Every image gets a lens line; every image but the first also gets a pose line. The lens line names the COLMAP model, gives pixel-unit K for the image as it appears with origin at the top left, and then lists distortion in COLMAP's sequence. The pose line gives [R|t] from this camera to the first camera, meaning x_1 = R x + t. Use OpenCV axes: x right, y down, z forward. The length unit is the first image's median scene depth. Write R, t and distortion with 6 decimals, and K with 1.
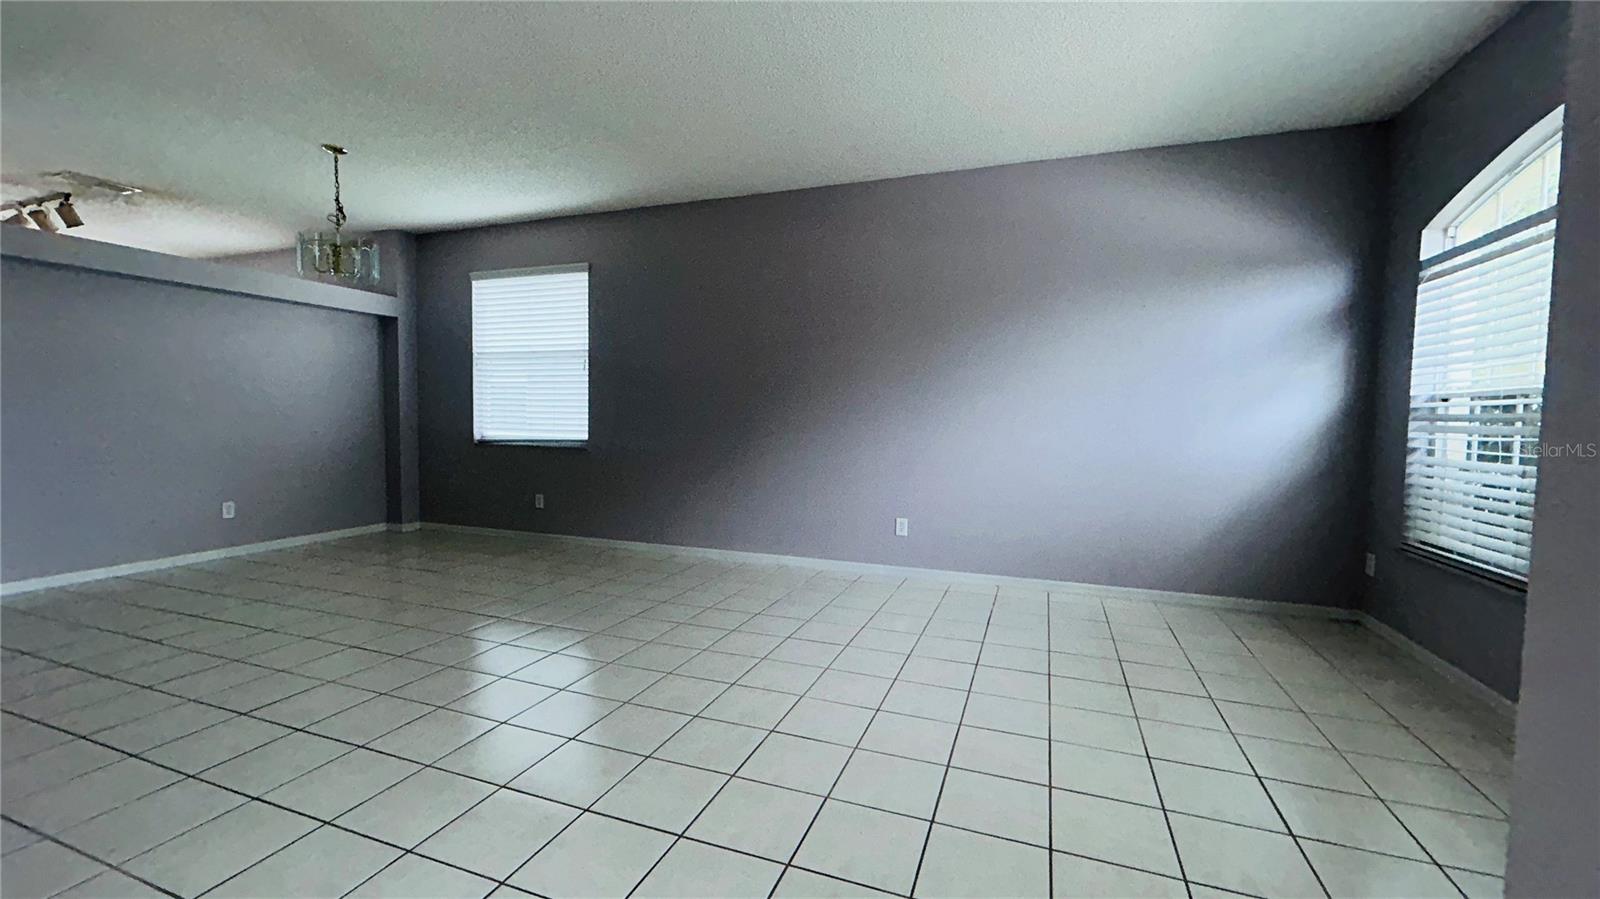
lens RADIAL K [[654.2, 0, 795.2], [0, 654.2, 446.0], [0, 0, 1]] dist [0.006853, 0.000253]
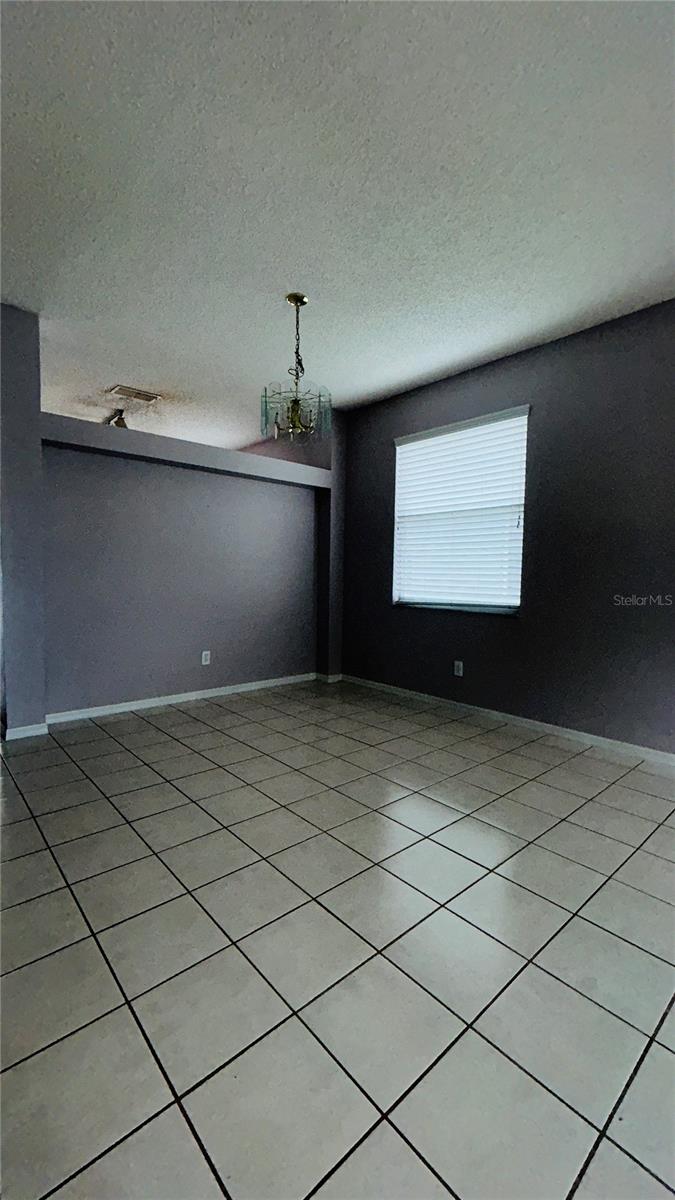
lens RADIAL K [[490.7, 0, 334.2], [0, 490.7, 601.5], [0, 0, 1]] dist [0.006853, 0.000253]
pose [[0.885813, 0.027842, -0.463205, -0.232338], [-0.028959, 0.999570, 0.004702, -0.011504], [0.463137, 0.009249, 0.886238, 0.297422]]
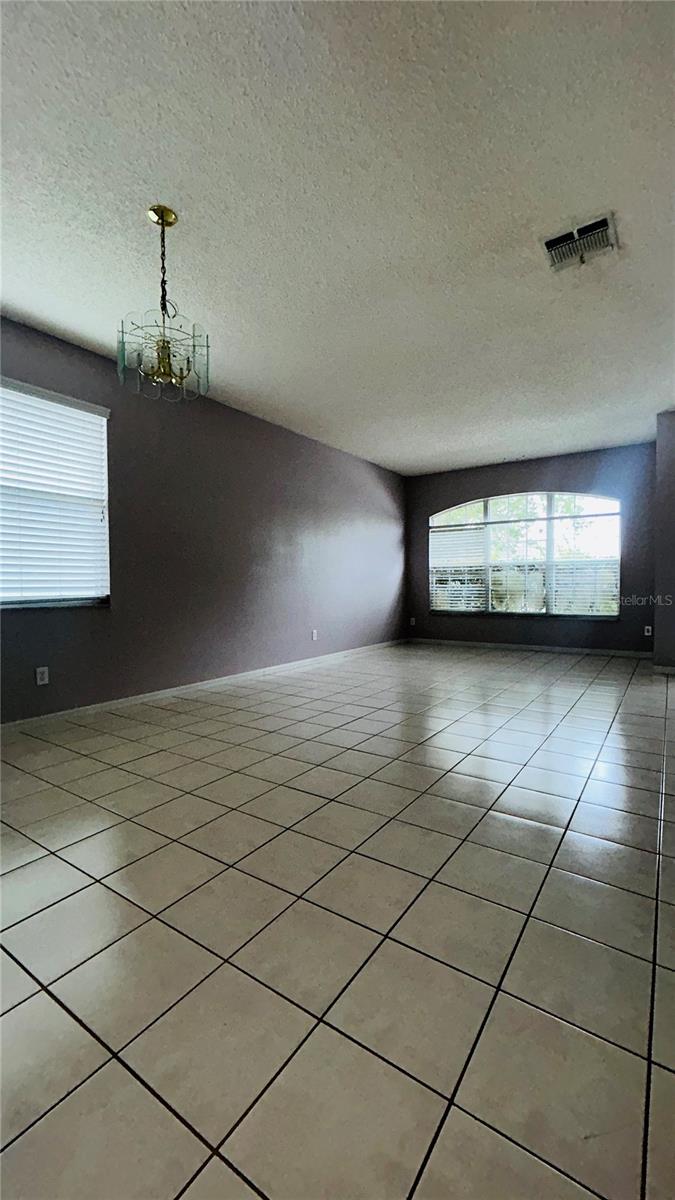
lens RADIAL K [[490.7, 0, 339.8], [0, 490.7, 586.9], [0, 0, 1]] dist [0.006853, 0.000253]
pose [[0.232698, -0.021240, 0.972317, -0.927046], [0.051378, 0.998634, 0.009519, -0.012536], [-0.971191, 0.047741, 0.233472, 0.517667]]
